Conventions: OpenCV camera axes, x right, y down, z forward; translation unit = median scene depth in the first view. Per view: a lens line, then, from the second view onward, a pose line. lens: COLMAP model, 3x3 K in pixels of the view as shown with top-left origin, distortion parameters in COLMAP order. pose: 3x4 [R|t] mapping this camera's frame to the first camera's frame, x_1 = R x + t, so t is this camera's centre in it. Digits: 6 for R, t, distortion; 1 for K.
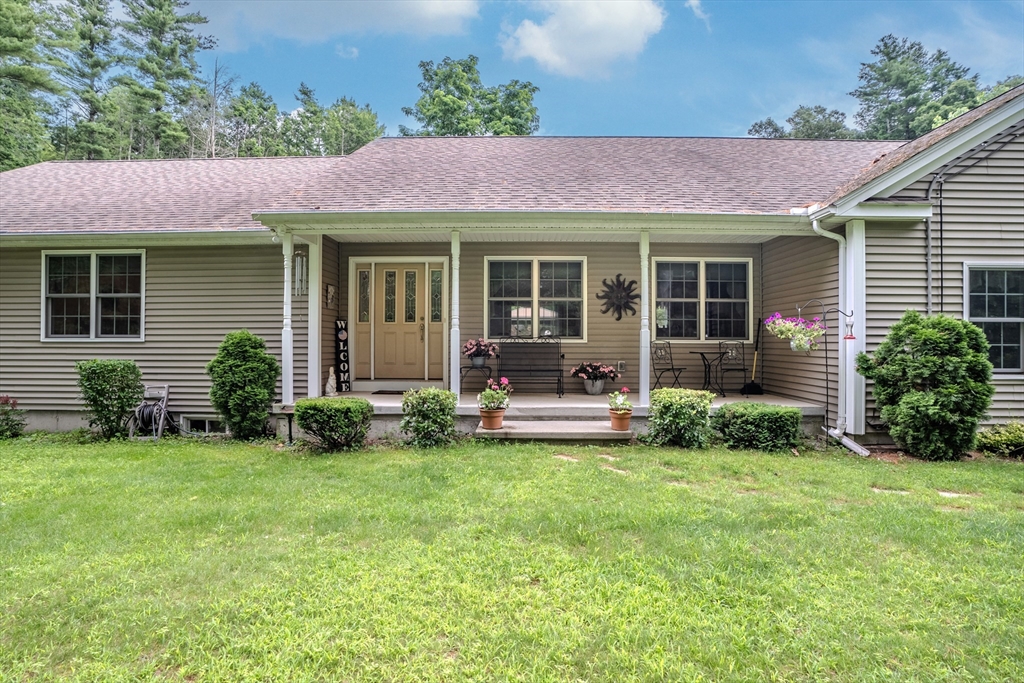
lens RADIAL K [[501.6, 0, 511.6], [0, 501.6, 333.2], [0, 0, 1]] dist [-0.014117, 0.000773]
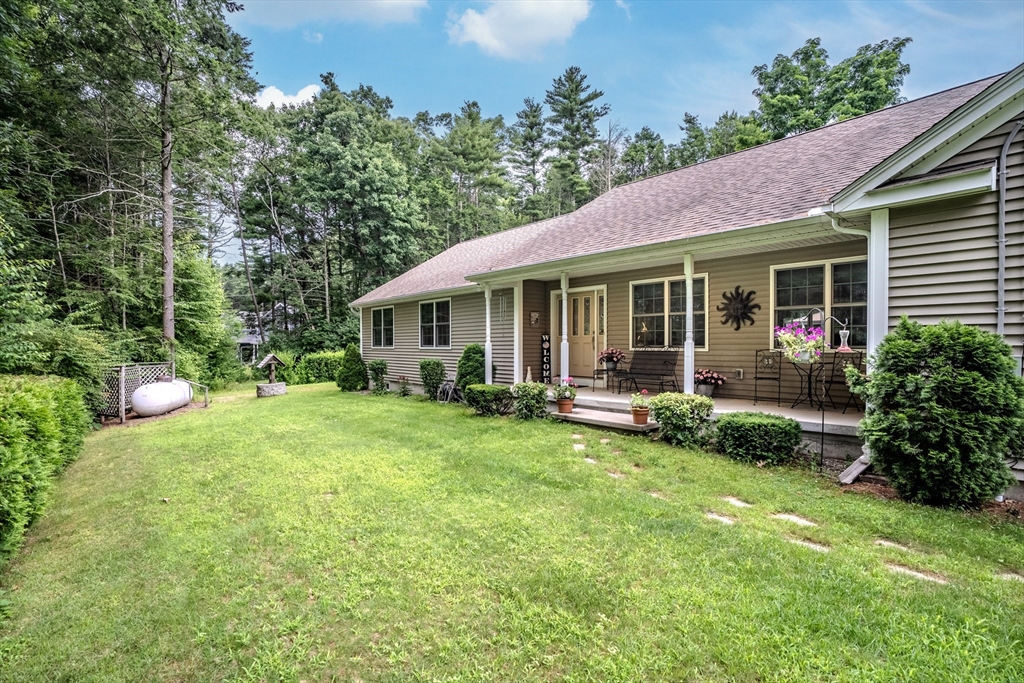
lens RADIAL K [[485.7, 0, 518.7], [0, 485.7, 341.2], [0, 0, 1]] dist [-0.029460, 0.000268]
pose [[0.692092, -0.007528, -0.721770, 0.627091], [0.010799, 0.999942, -0.000074, -0.007475], [0.721729, -0.007743, 0.692133, -0.035116]]
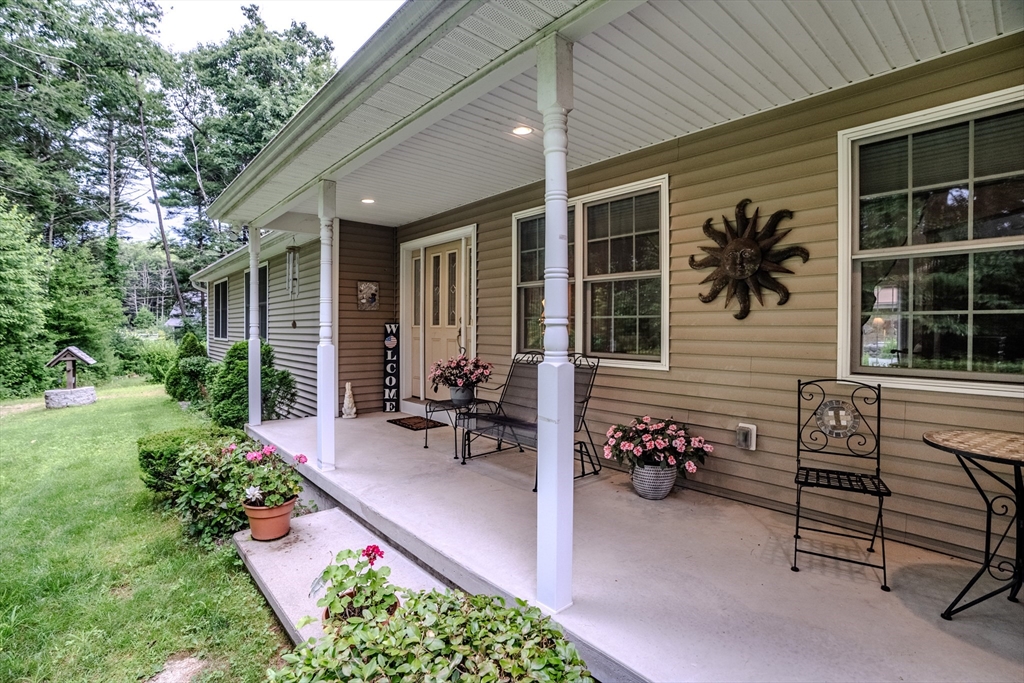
lens RADIAL K [[487.1, 0, 514.8], [0, 487.1, 324.3], [0, 0, 1]] dist [-0.013187, 0.000117]
pose [[0.683385, -0.004931, -0.730041, 0.368733], [0.004794, 0.999986, -0.002267, -0.021309], [0.730042, -0.001950, 0.683399, 0.609953]]
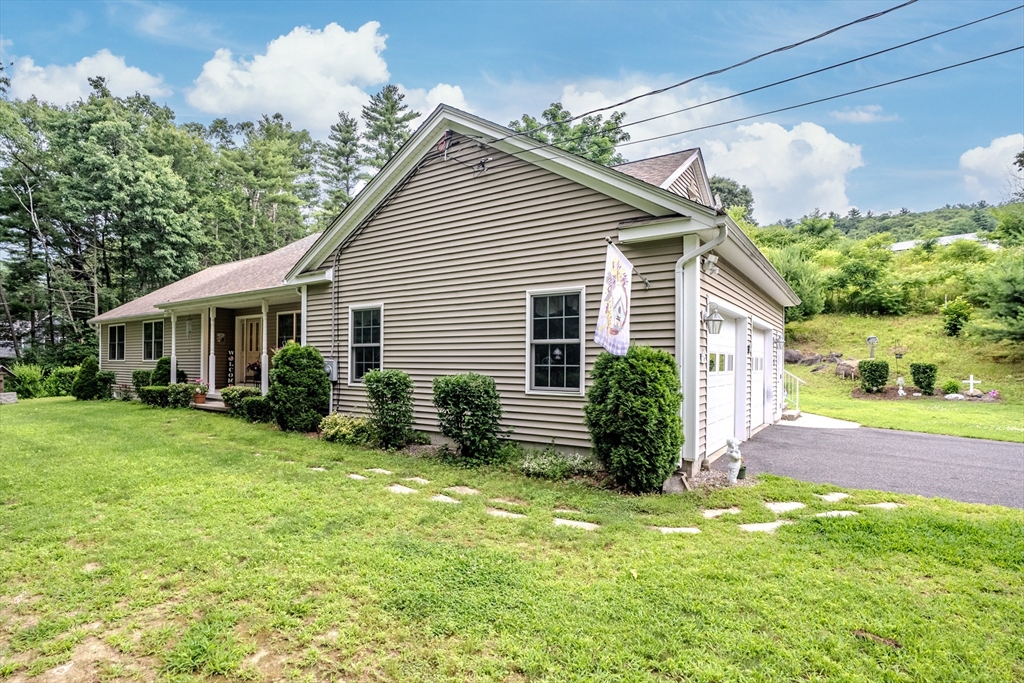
lens RADIAL K [[530.4, 0, 498.6], [0, 530.4, 358.7], [0, 0, 1]] dist [-0.049109, 0.021376]
pose [[0.836316, -0.001509, -0.548246, 1.583223], [0.000591, 0.999998, -0.001850, 0.009694], [0.548248, 0.001223, 0.836315, -0.097498]]
